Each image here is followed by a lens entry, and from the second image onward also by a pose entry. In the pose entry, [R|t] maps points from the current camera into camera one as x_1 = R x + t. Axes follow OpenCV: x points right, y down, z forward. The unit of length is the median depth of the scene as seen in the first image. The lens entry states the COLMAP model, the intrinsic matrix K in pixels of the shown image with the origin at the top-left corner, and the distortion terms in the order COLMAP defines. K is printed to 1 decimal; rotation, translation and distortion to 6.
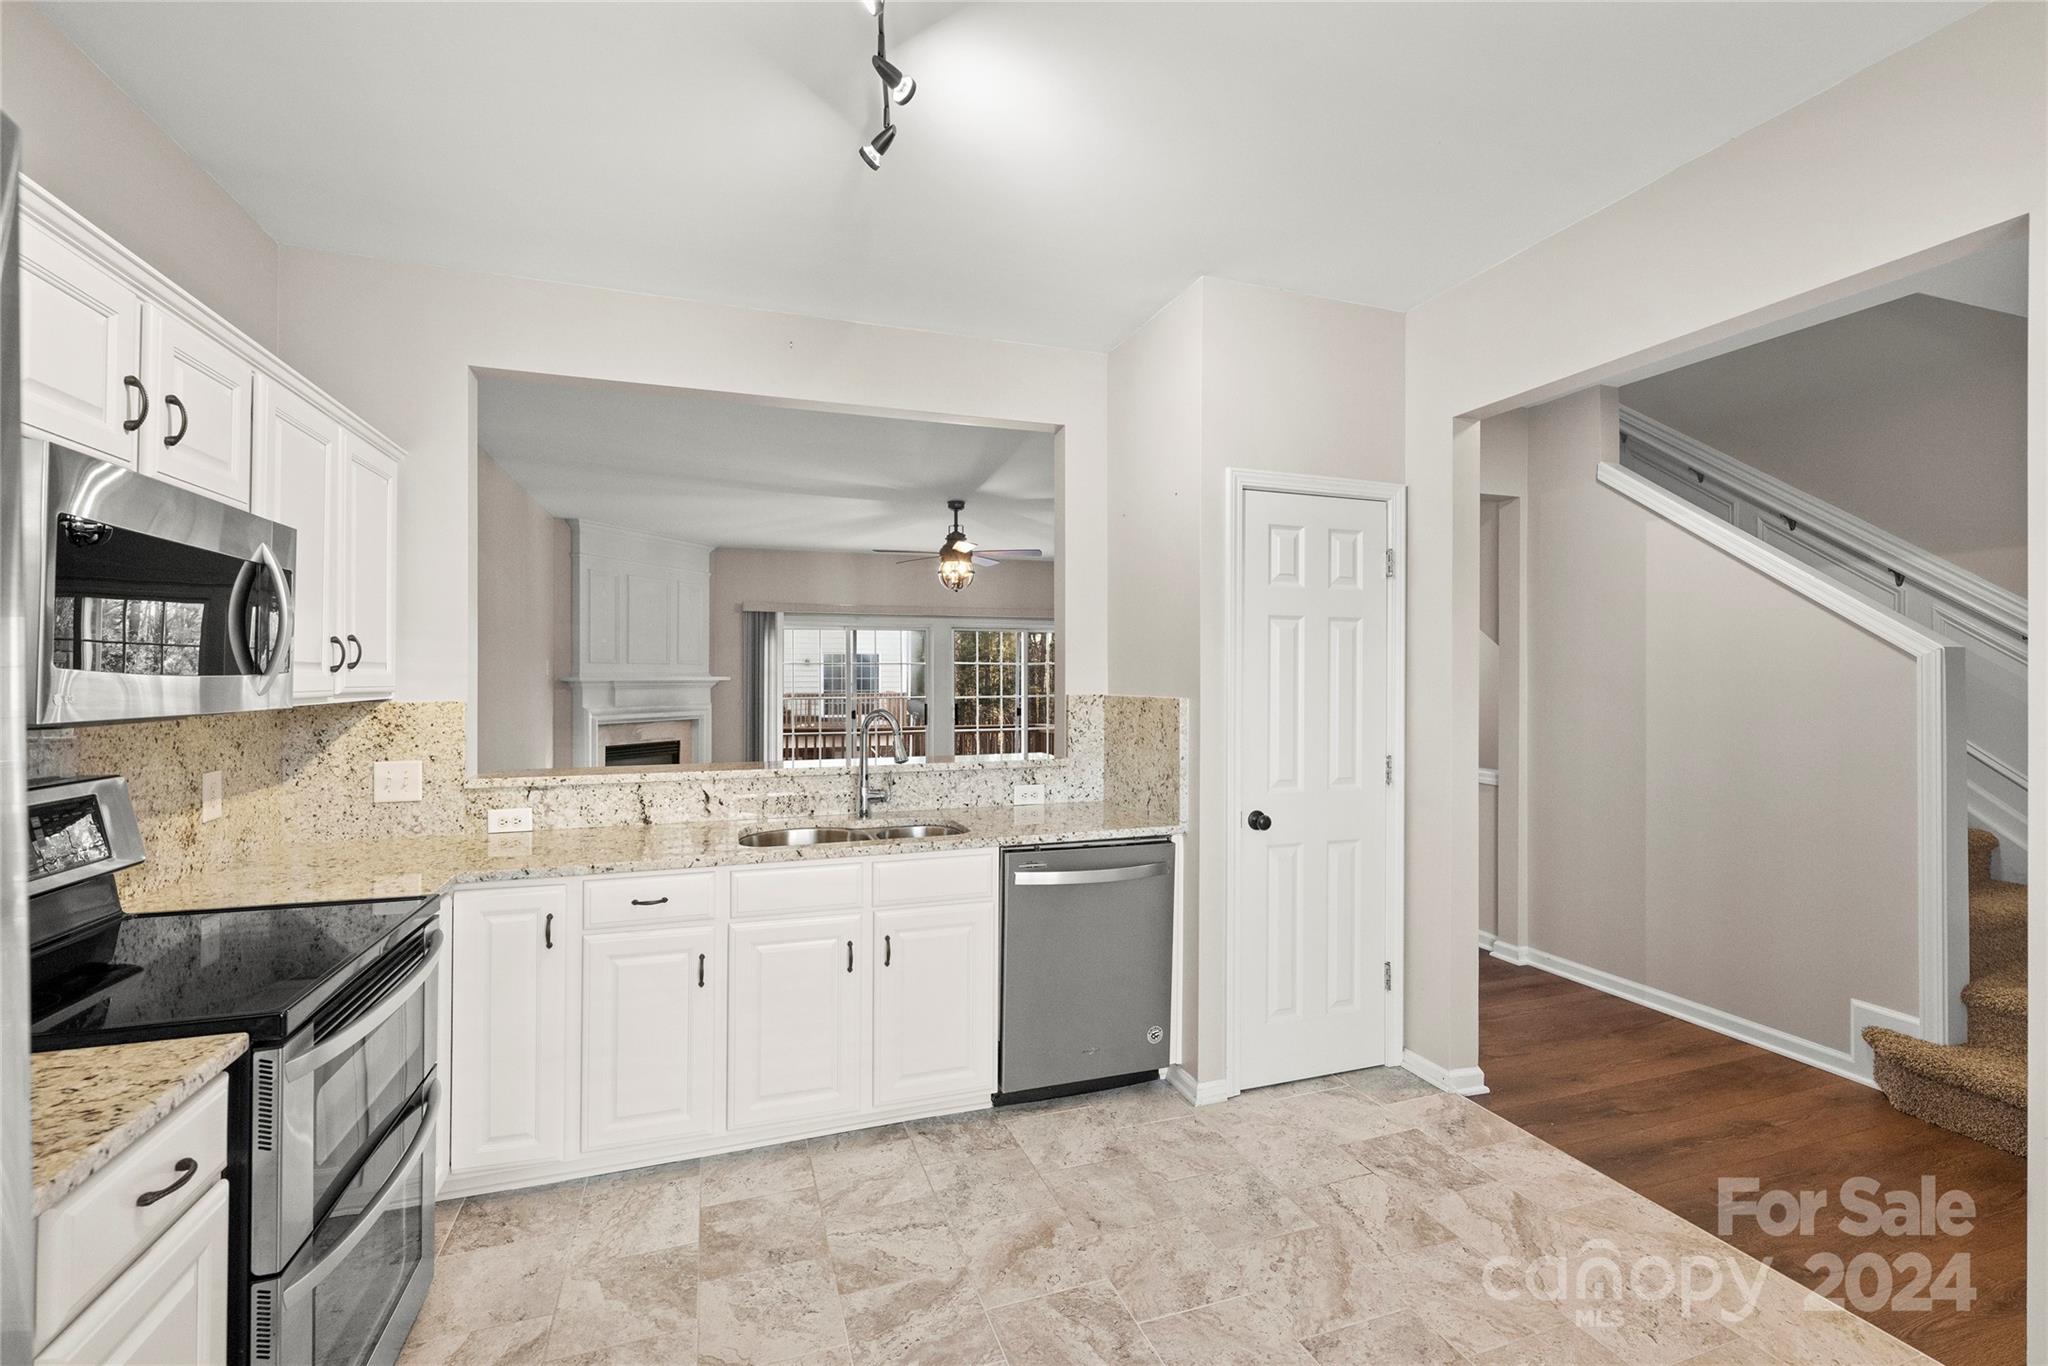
lens RADIAL K [[862.4, 0, 1006.2], [0, 862.4, 676.2], [0, 0, 1]] dist [0.000389, -0.000008]
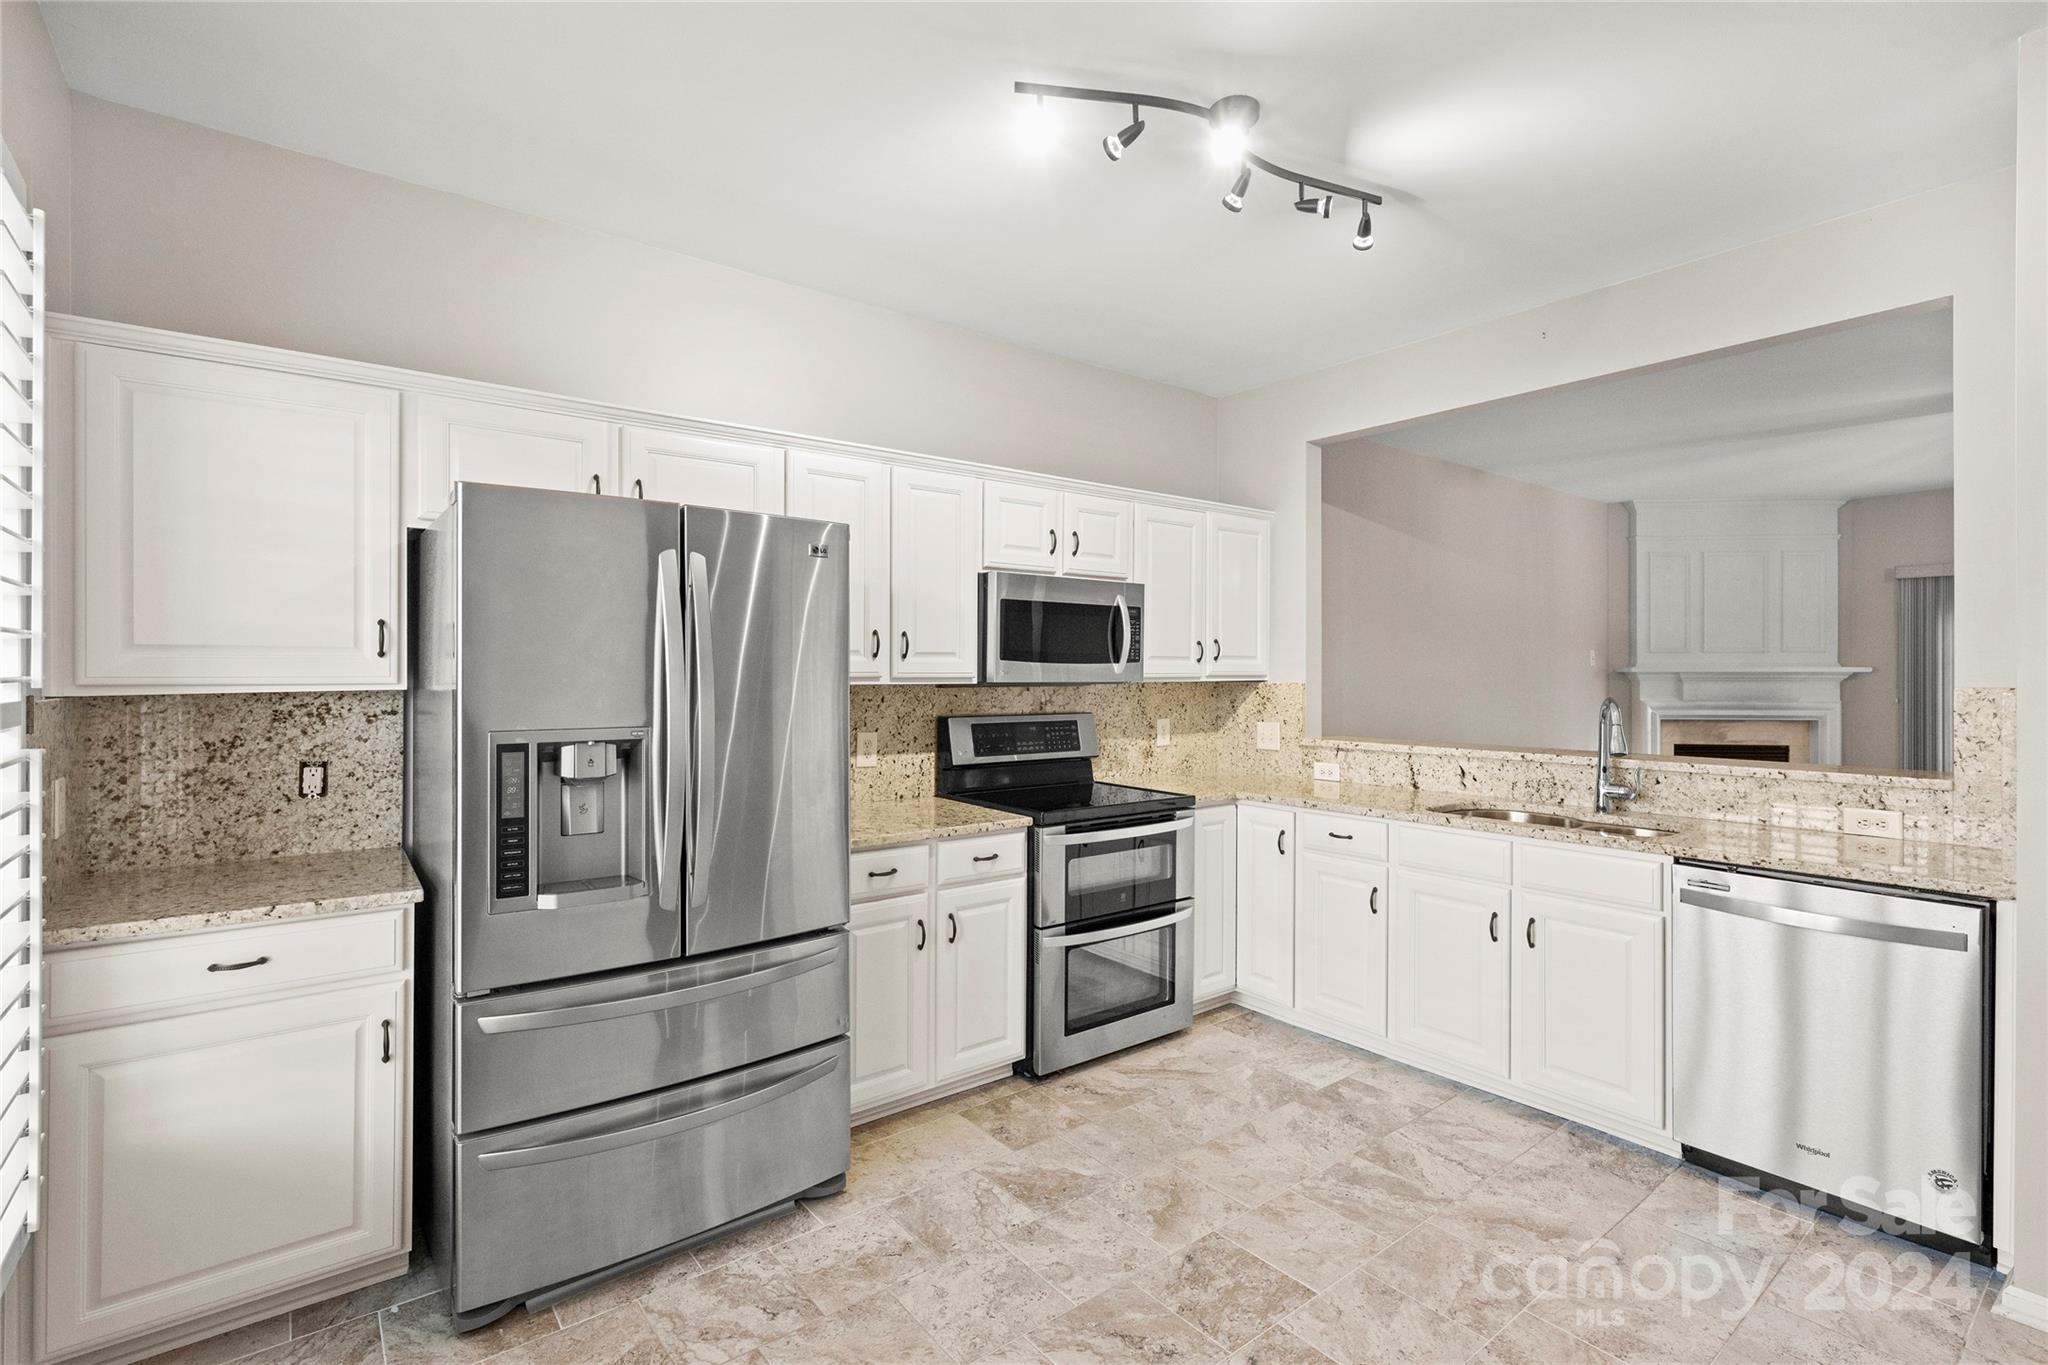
lens RADIAL K [[936.8, 0, 1014.1], [0, 936.8, 670.1], [0, 0, 1]] dist [-0.000419, -0.000138]
pose [[0.325978, -0.000766, -0.945377, 0.668427], [0.000900, 0.999999, -0.000499, 0.009307], [0.945377, -0.000688, 0.325979, 0.063700]]
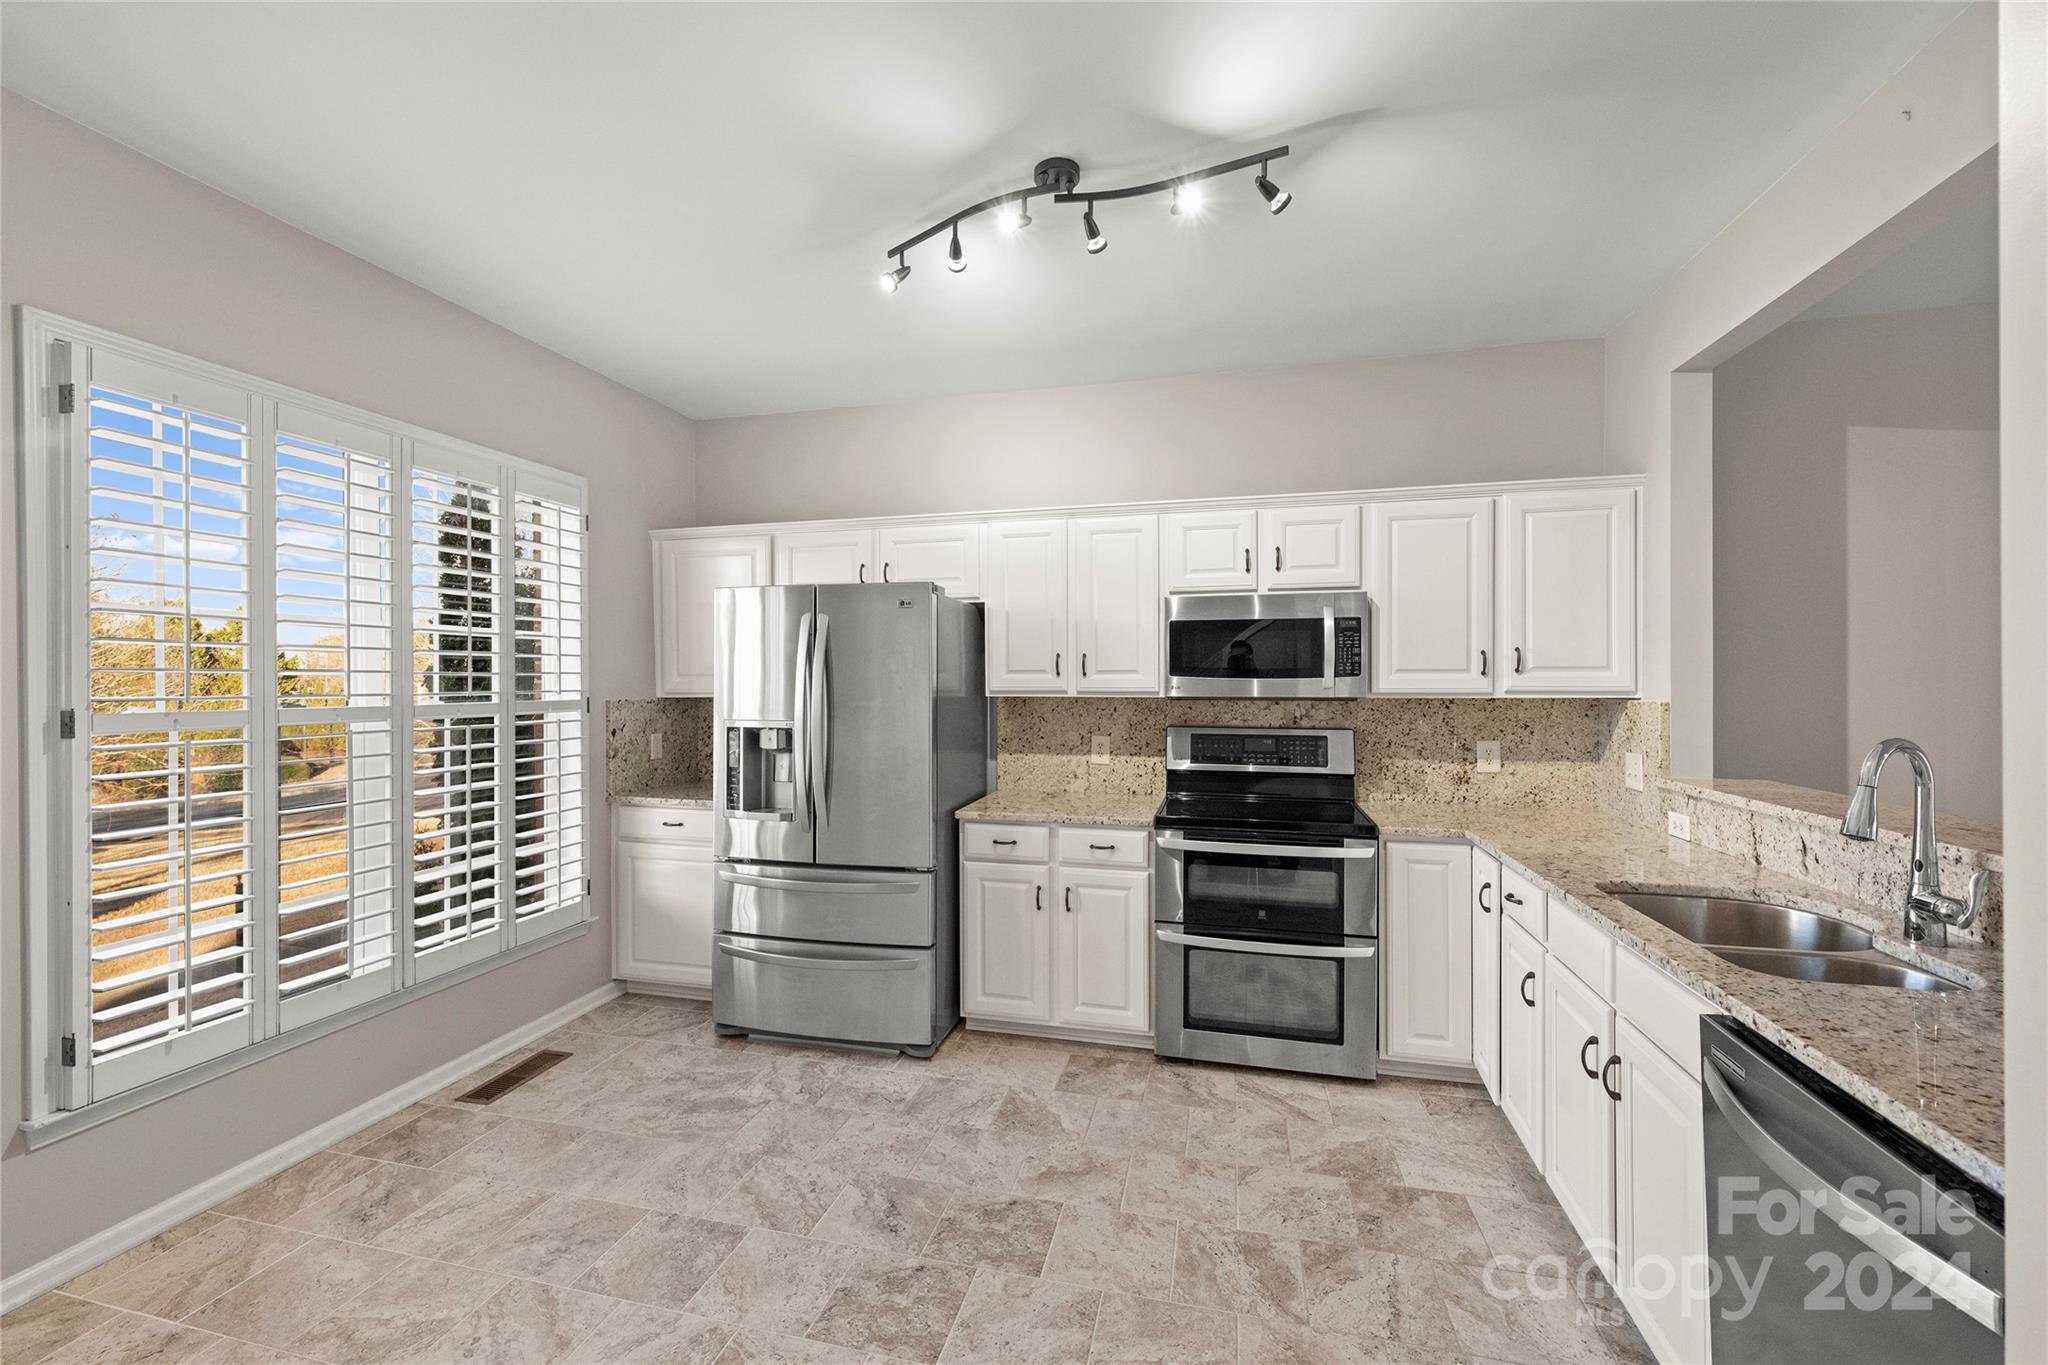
lens RADIAL K [[844.2, 0, 1013.6], [0, 844.2, 681.5], [0, 0, 1]] dist [0.000447, -0.000035]
pose [[-0.544811, 0.003267, -0.838552, 0.650188], [0.003471, 0.999993, 0.001641, 0.000501], [0.838552, -0.002017, -0.544819, 0.916173]]
